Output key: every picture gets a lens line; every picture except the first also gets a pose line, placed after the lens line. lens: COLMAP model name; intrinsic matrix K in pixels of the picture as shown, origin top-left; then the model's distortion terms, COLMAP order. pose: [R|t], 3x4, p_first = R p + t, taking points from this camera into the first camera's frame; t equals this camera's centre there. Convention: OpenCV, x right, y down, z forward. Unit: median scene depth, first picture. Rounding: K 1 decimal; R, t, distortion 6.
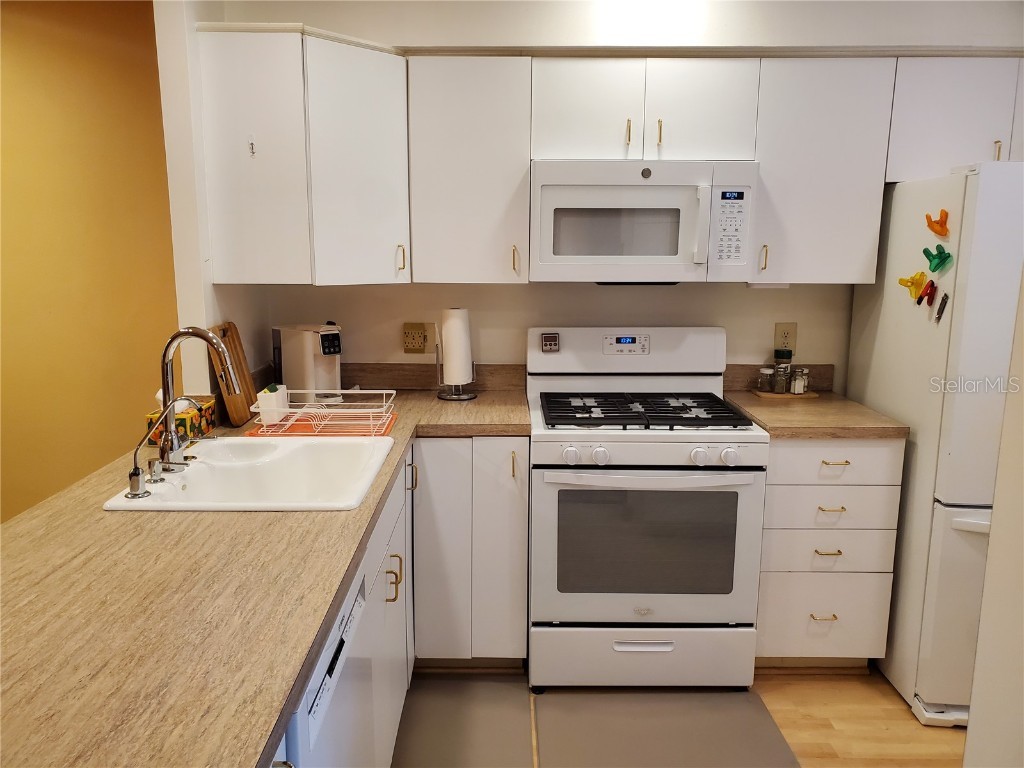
lens RADIAL K [[795.0, 0, 499.3], [0, 795.0, 391.5], [0, 0, 1]] dist [0.047534, -0.032803]
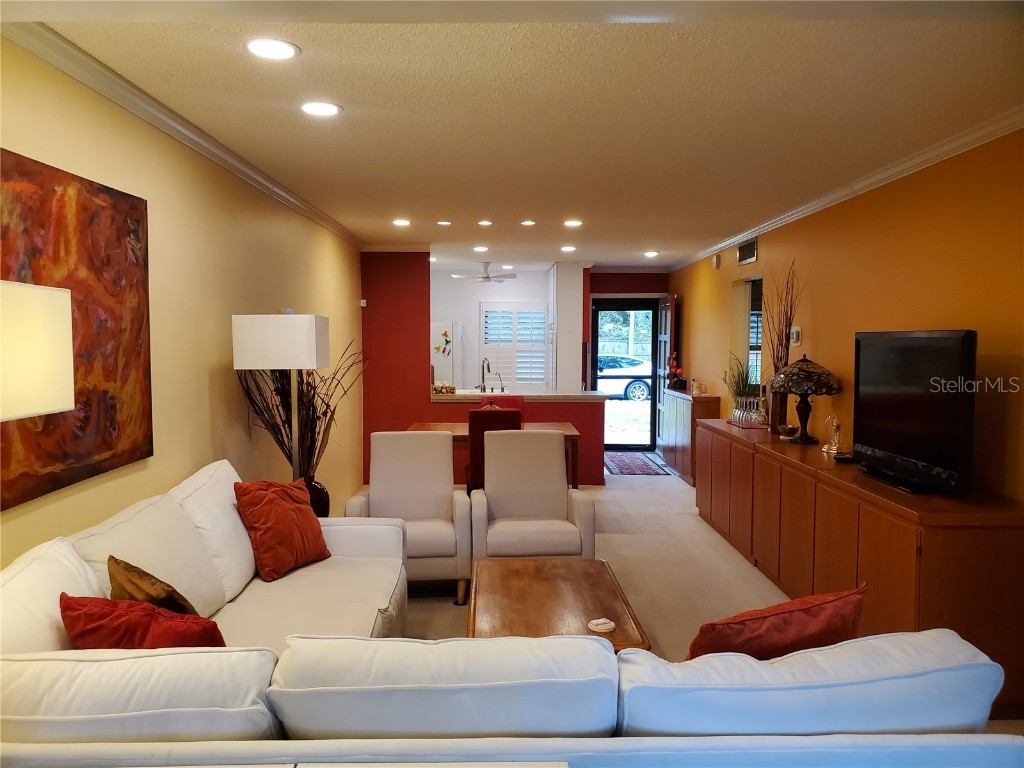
lens RADIAL K [[795.0, 0, 511.8], [0, 795.0, 386.1], [0, 0, 1]] dist [0.047534, -0.032803]
pose [[-0.013707, -0.061152, 0.998034, -3.382719], [0.185060, 0.980729, 0.062633, -0.123397], [-0.982632, 0.185555, -0.002126, 0.646774]]
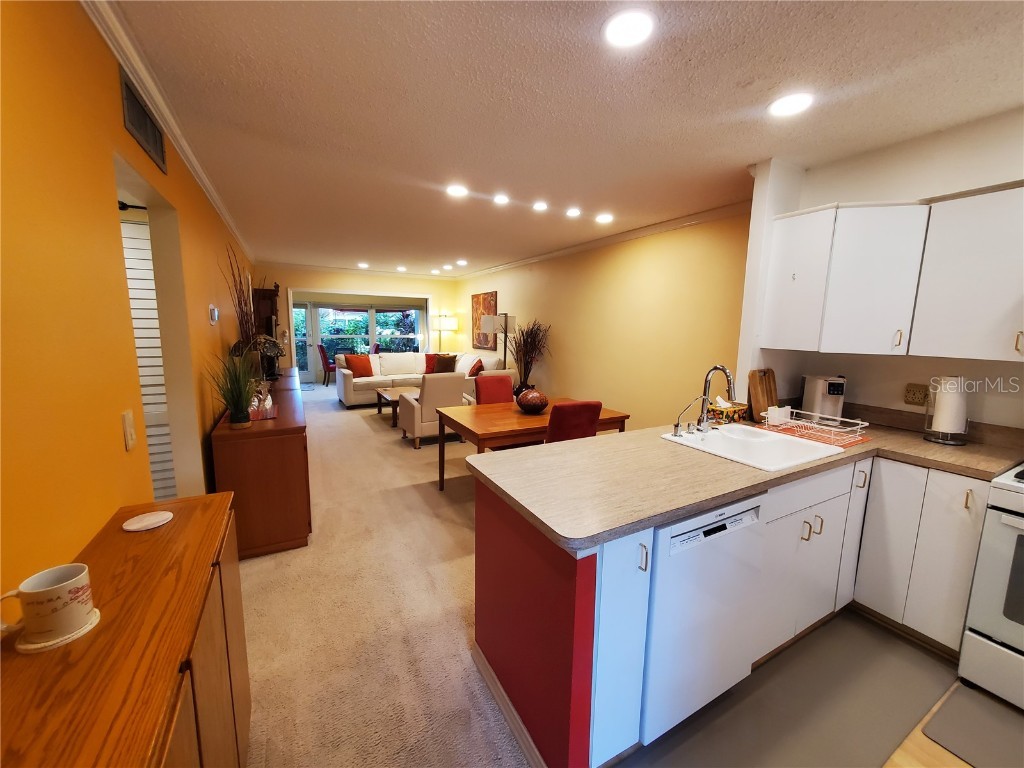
lens RADIAL K [[403.0, 0, 520.6], [0, 403.0, 381.9], [0, 0, 1]] dist [0.006655, -0.002507]
pose [[0.498189, 0.130651, -0.857169, 0.191590], [-0.178785, 0.982817, 0.045893, 0.005110], [0.848436, 0.130385, 0.512987, 0.018478]]
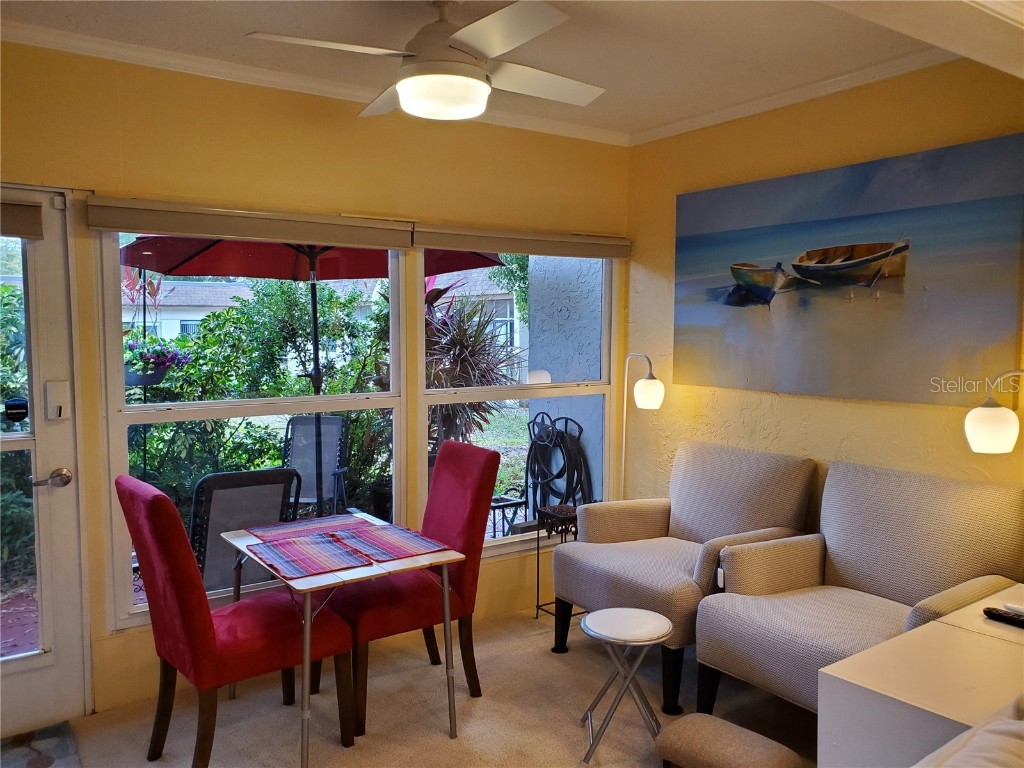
lens RADIAL K [[795.0, 0, 497.4], [0, 795.0, 395.3], [0, 0, 1]] dist [0.047534, -0.032803]
pose [[0.568356, 0.072066, -0.819621, -2.636134], [-0.153724, 0.987917, -0.019735, 0.003278], [0.808295, 0.137212, 0.572566, 0.073655]]
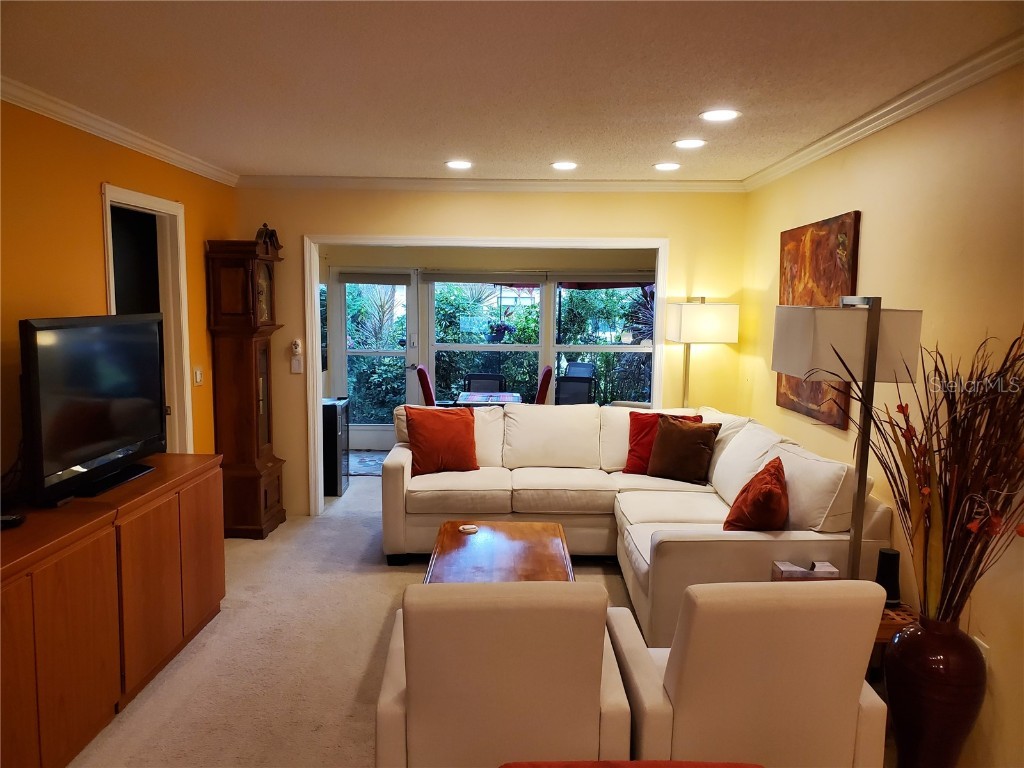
lens RADIAL K [[795.0, 0, 516.0], [0, 795.0, 392.9], [0, 0, 1]] dist [0.047534, -0.032803]
pose [[-0.006122, 0.117342, -0.993073, -0.755217], [-0.197796, 0.973328, 0.116228, -0.159171], [0.980224, 0.197137, 0.017251, 0.592483]]
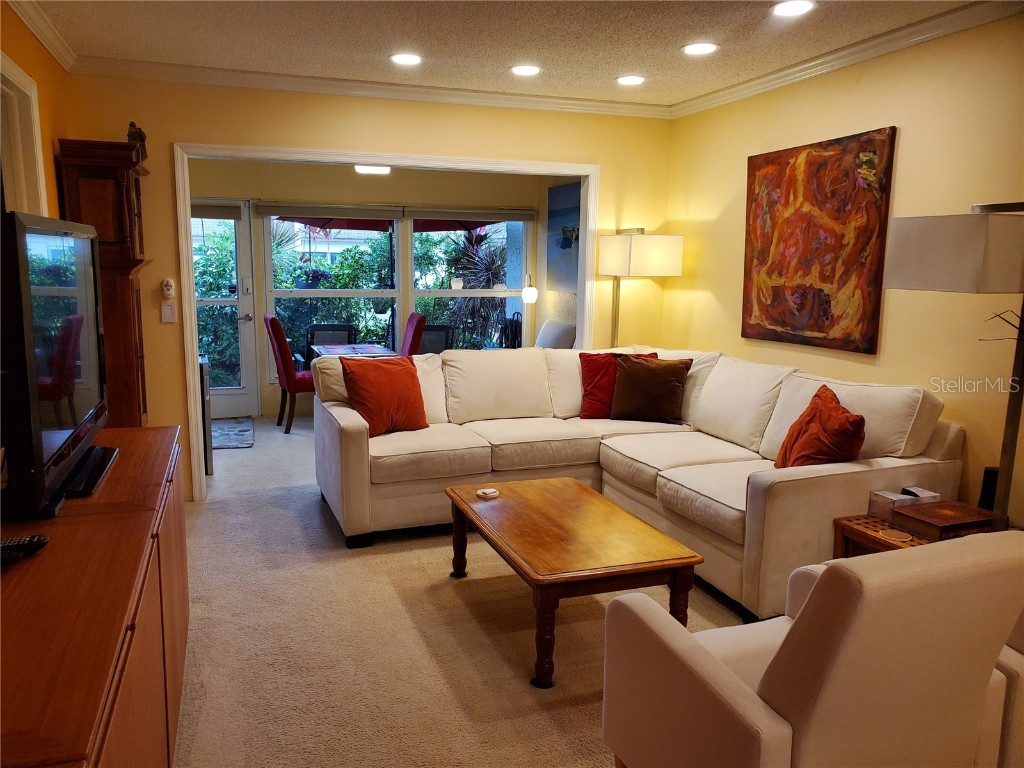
lens RADIAL K [[795.0, 0, 507.9], [0, 795.0, 388.6], [0, 0, 1]] dist [0.047534, -0.032803]
pose [[0.333781, 0.155432, -0.929748, -1.064269], [-0.185829, 0.977807, 0.096754, -0.003173], [0.924152, 0.140480, 0.355257, 0.120242]]
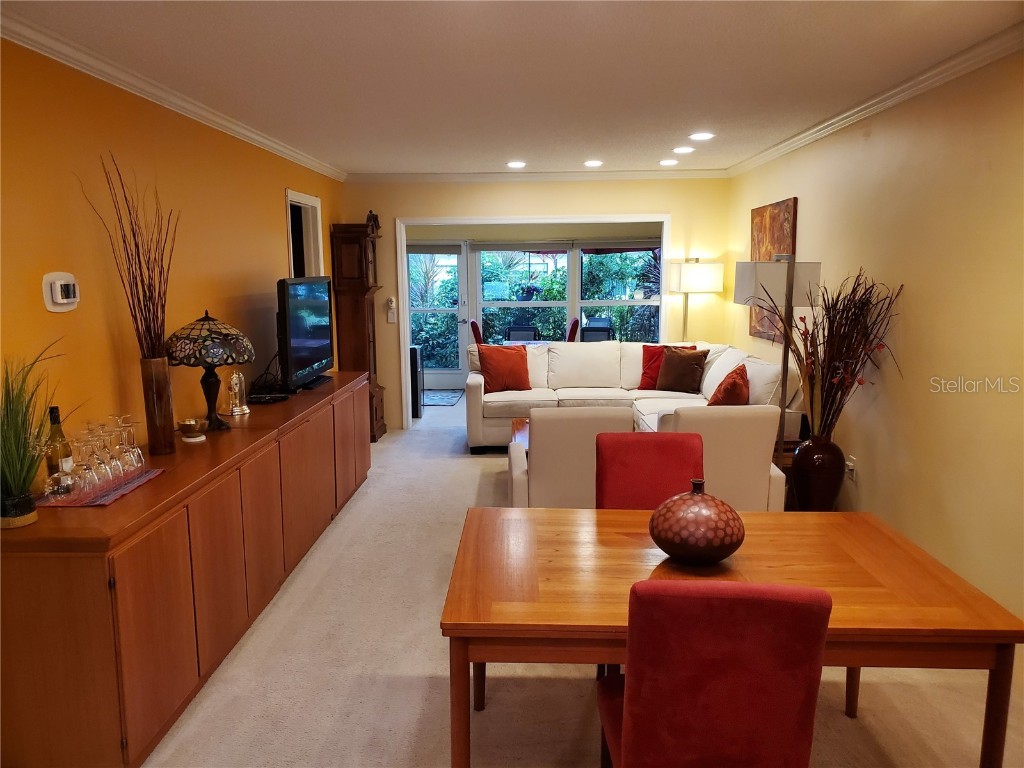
lens RADIAL K [[795.0, 0, 511.8], [0, 795.0, 395.7], [0, 0, 1]] dist [0.047534, -0.032803]
pose [[-0.021379, 0.160841, -0.986749, -0.042111], [-0.178093, 0.970576, 0.162064, -0.128626], [0.983781, 0.179197, 0.007895, 0.489878]]
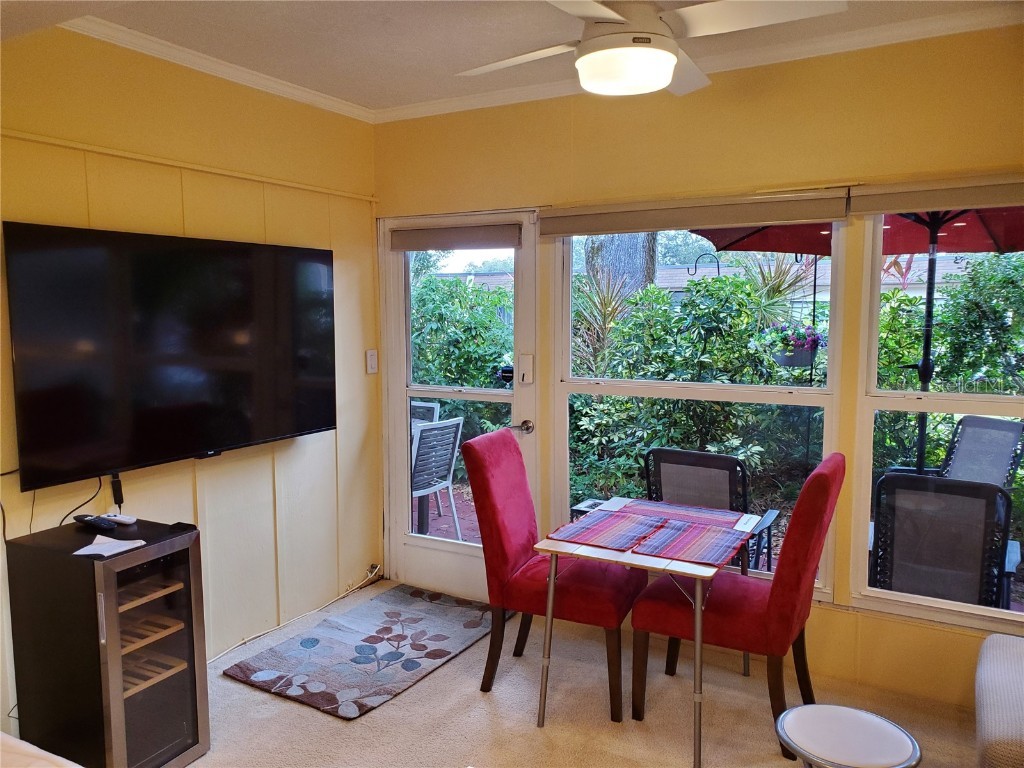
lens RADIAL K [[795.0, 0, 496.7], [0, 795.0, 386.2], [0, 0, 1]] dist [0.047534, -0.032803]
pose [[-0.499952, 0.088270, -0.861543, -2.604447], [-0.158874, 0.968563, 0.191429, -0.150706], [0.851356, 0.232582, -0.470211, 0.835422]]
